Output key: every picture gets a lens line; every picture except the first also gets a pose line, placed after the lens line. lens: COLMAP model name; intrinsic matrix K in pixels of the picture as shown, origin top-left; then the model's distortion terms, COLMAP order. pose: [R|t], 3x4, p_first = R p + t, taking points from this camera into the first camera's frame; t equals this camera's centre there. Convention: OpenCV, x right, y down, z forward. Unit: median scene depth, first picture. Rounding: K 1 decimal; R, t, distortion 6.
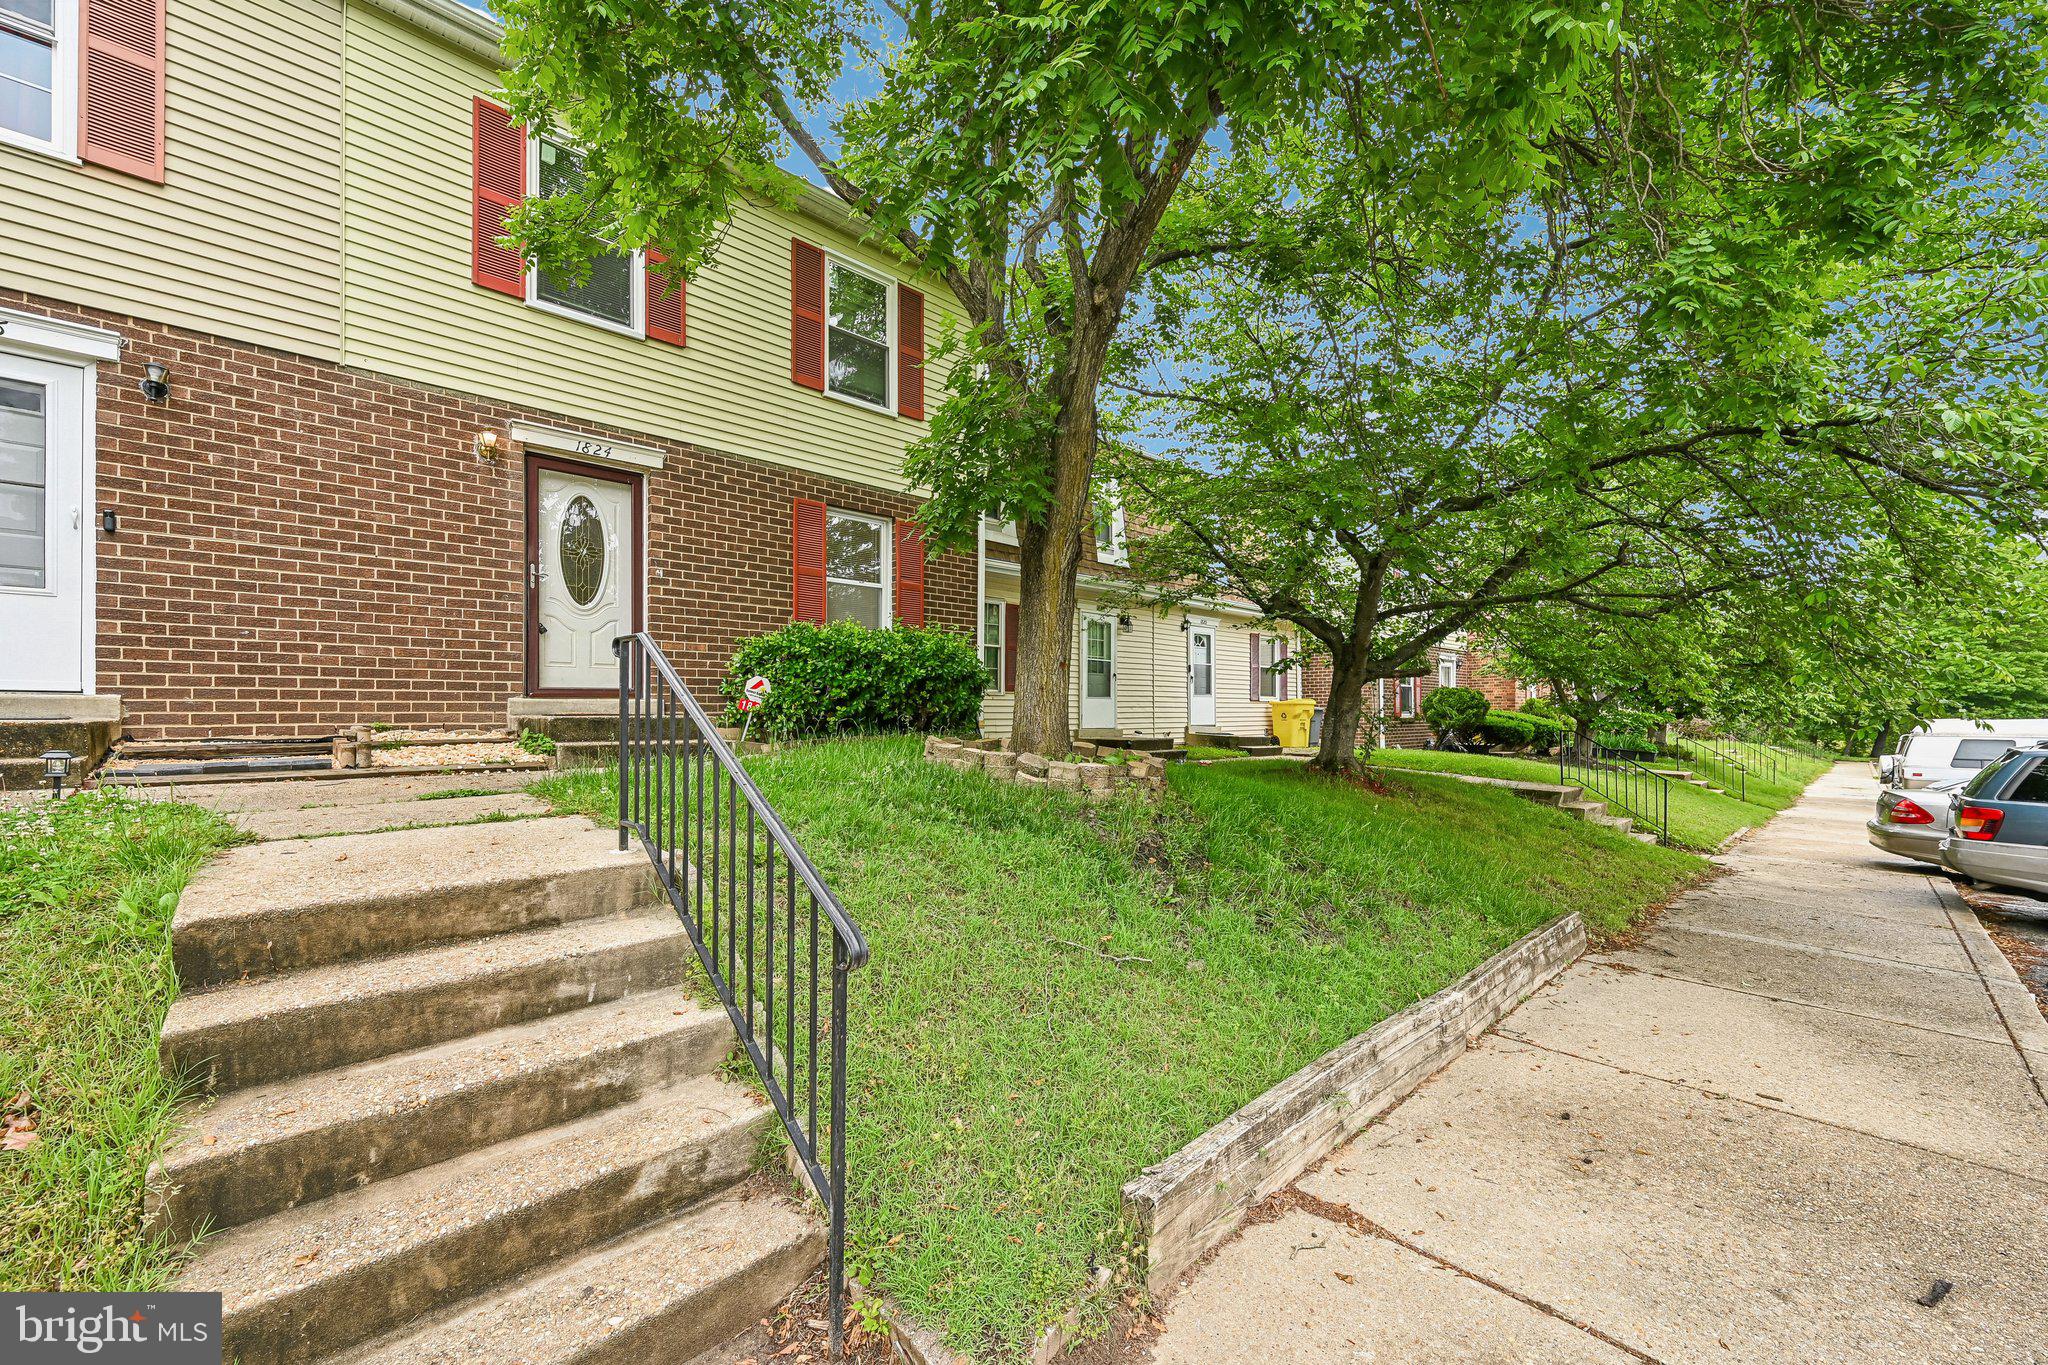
lens RADIAL K [[806.9, 0, 1023.4], [0, 806.9, 710.7], [0, 0, 1]] dist [0.001686, 0.000070]
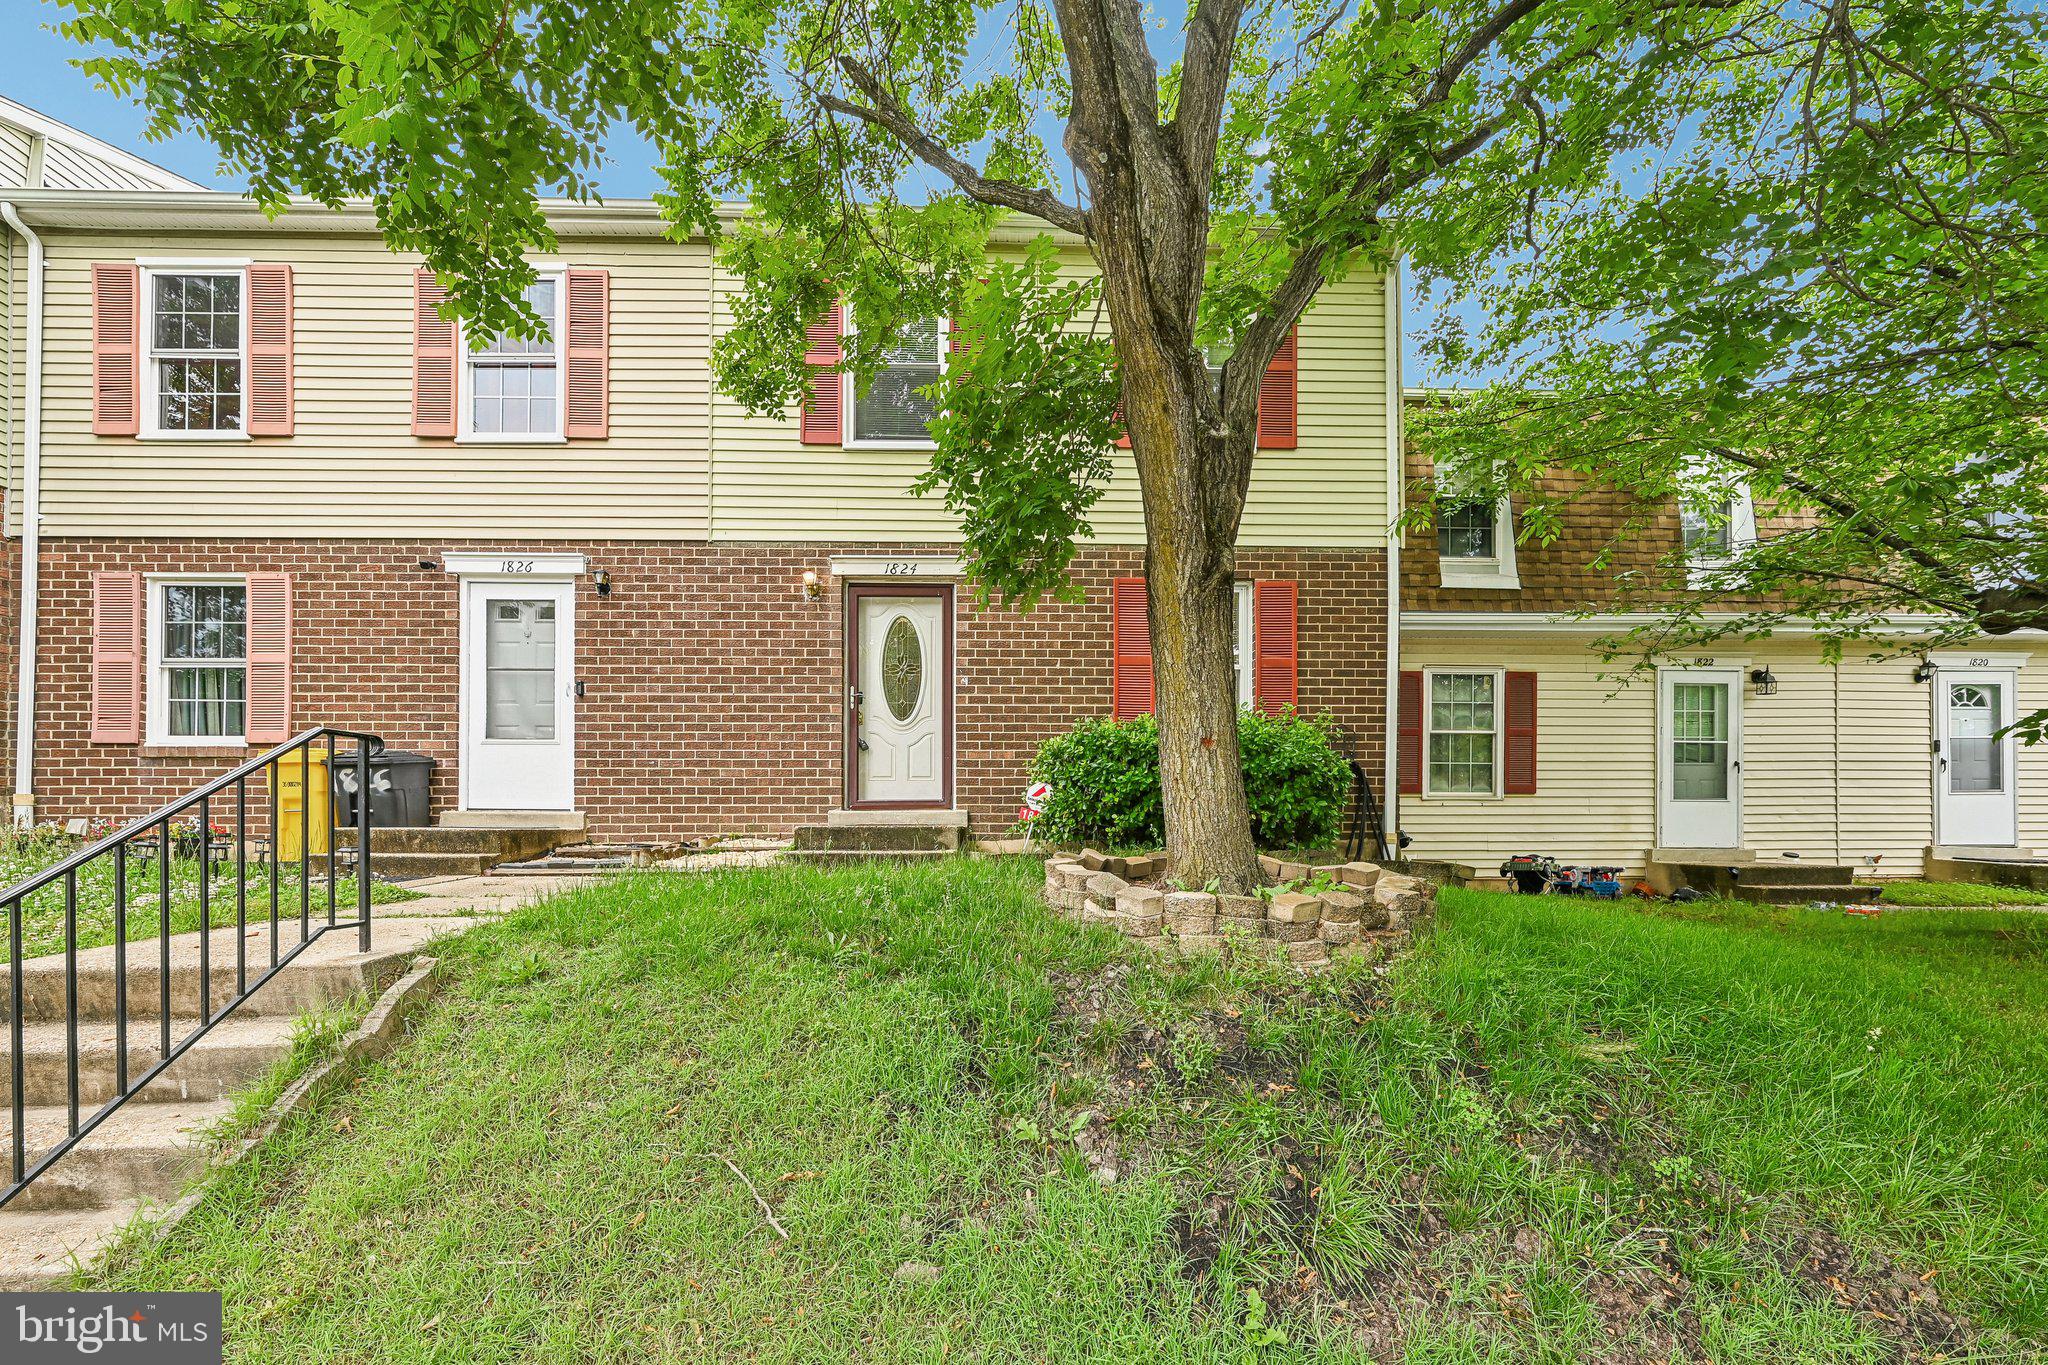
lens RADIAL K [[844.6, 0, 1024.2], [0, 844.6, 829.4], [0, 0, 1]] dist [-0.001443, 0.000217]
pose [[0.746913, -0.003133, -0.664914, 0.313040], [0.004224, 0.999991, 0.000033, 0.010834], [0.664908, -0.002834, 0.746920, 0.305714]]
